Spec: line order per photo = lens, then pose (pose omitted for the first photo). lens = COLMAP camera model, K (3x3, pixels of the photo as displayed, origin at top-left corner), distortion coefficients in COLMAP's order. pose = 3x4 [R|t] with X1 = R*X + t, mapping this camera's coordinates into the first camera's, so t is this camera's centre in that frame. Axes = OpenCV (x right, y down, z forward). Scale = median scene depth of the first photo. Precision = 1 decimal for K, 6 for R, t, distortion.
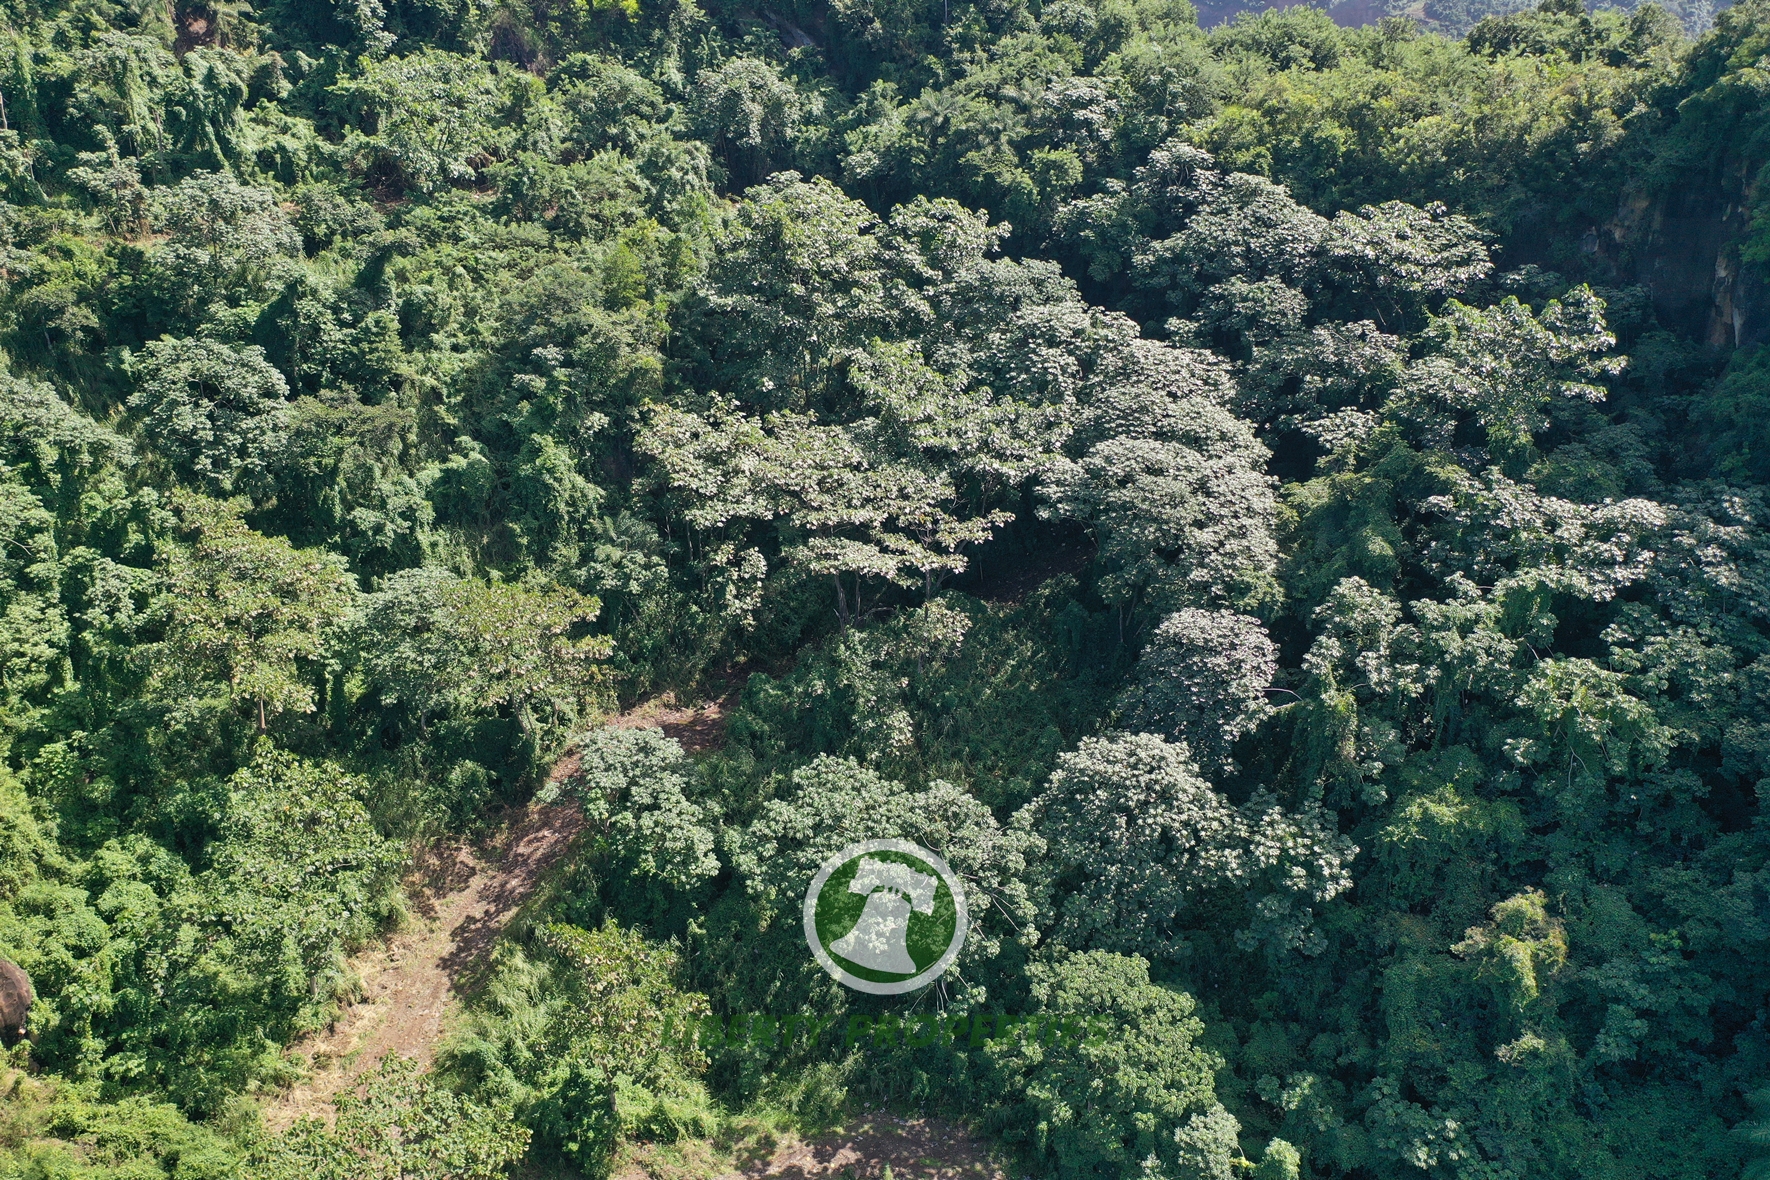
lens RADIAL K [[1392.6, 0, 886.8], [0, 1392.6, 587.9], [0, 0, 1]] dist [-0.000455, -0.000451]
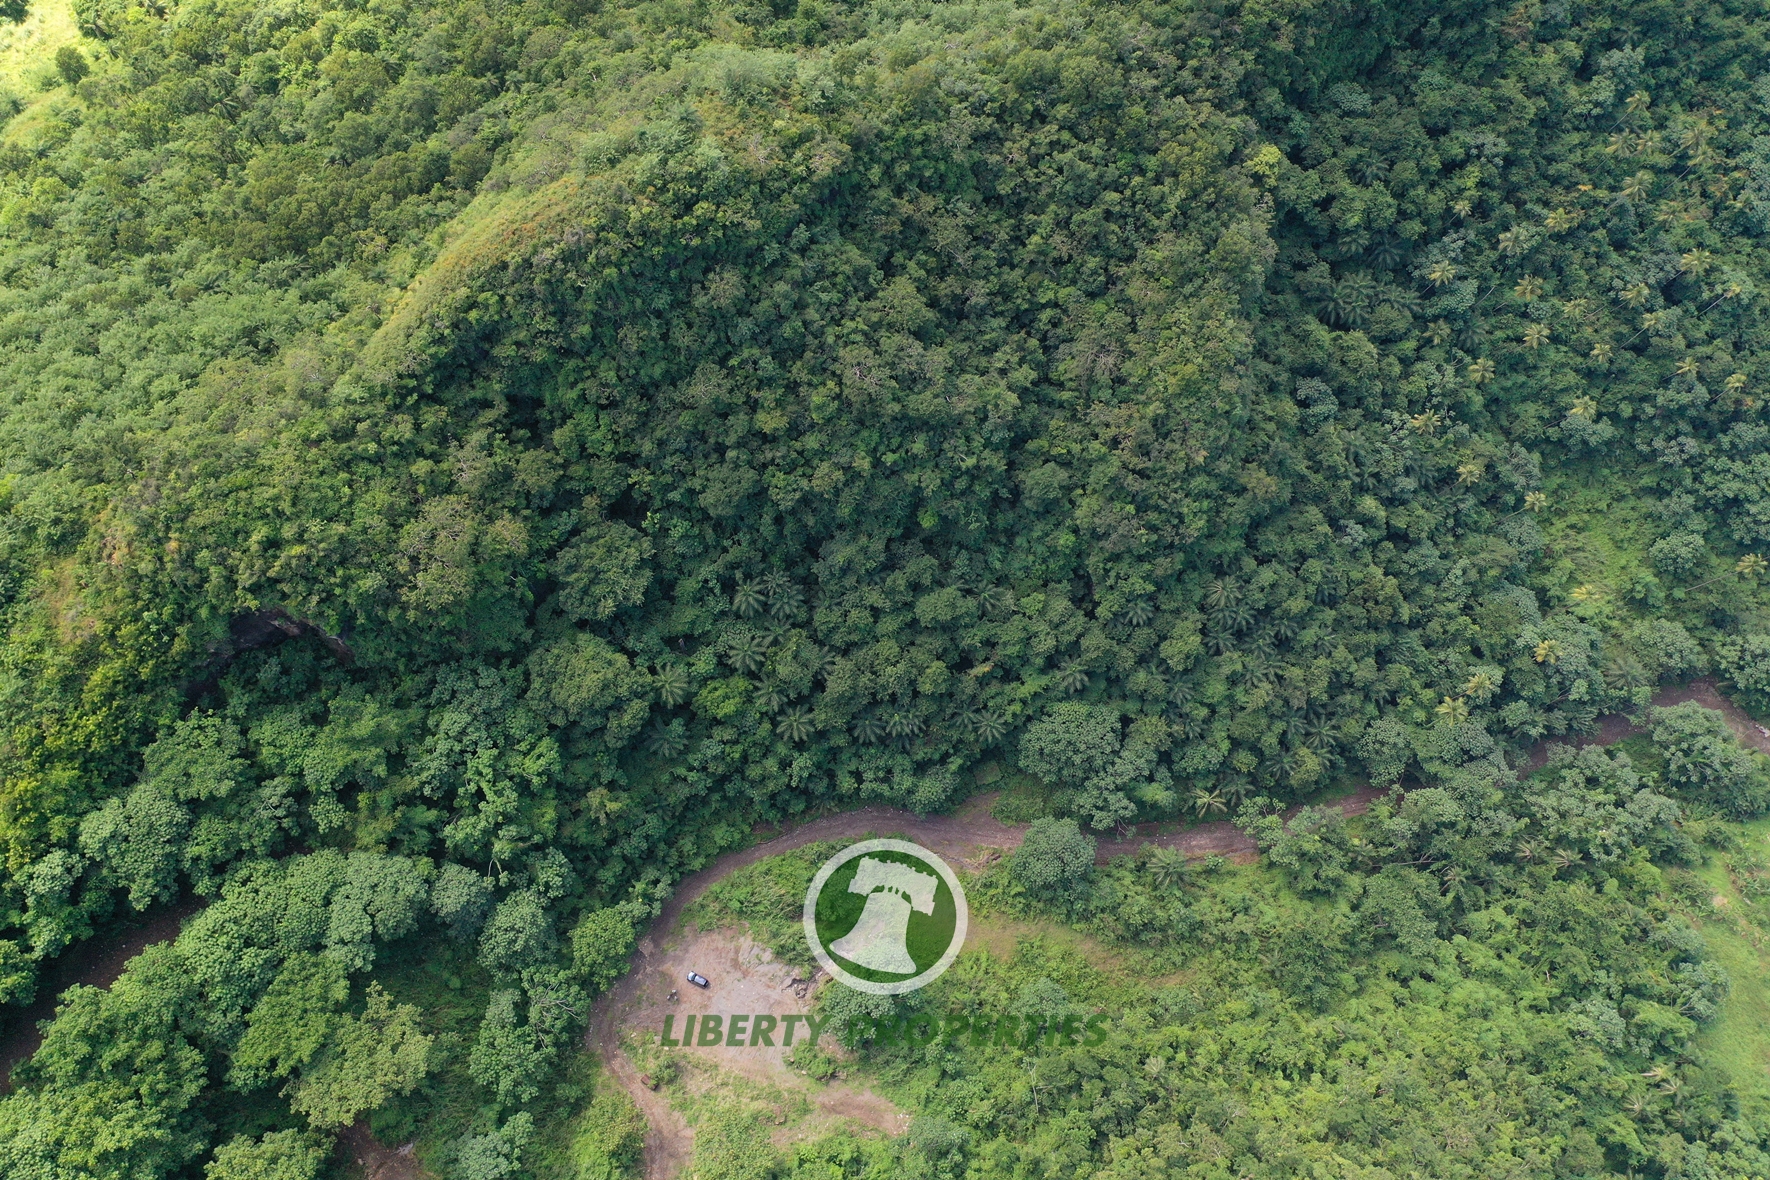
lens RADIAL K [[1392.6, 0, 886.8], [0, 1392.6, 587.9], [0, 0, 1]] dist [-0.000455, -0.000451]
pose [[-0.136146, -0.923405, 0.358869, -0.215741], [0.392575, 0.282302, 0.875323, -1.733366], [-0.909587, 0.260055, 0.324071, -0.505966]]
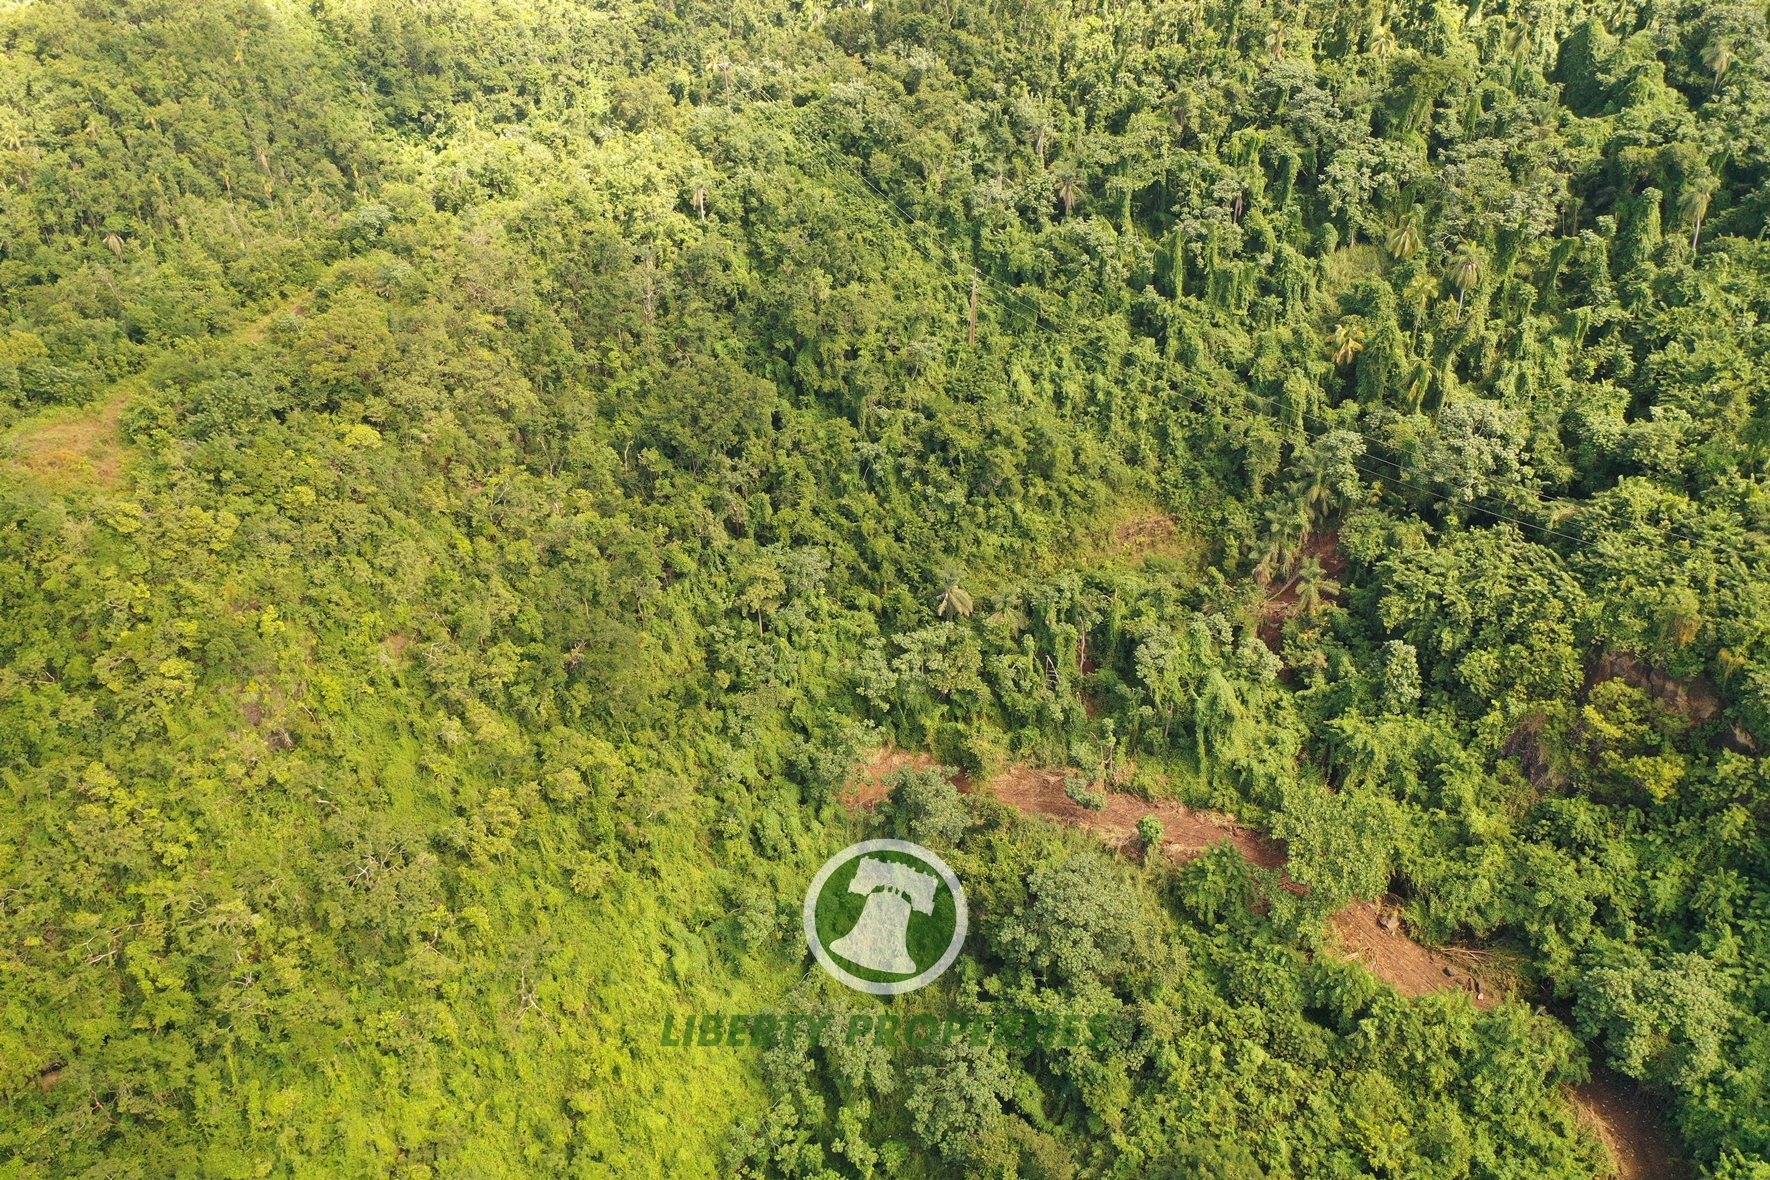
lens RADIAL K [[1398.7, 0, 888.6], [0, 1398.7, 589.8], [0, 0, 1]] dist [-0.002407, 0.003386]
pose [[0.474893, 0.462558, -0.748677, 0.290975], [-0.323555, 0.882913, 0.340259, -1.094324], [0.818406, 0.080651, 0.568952, 0.186165]]
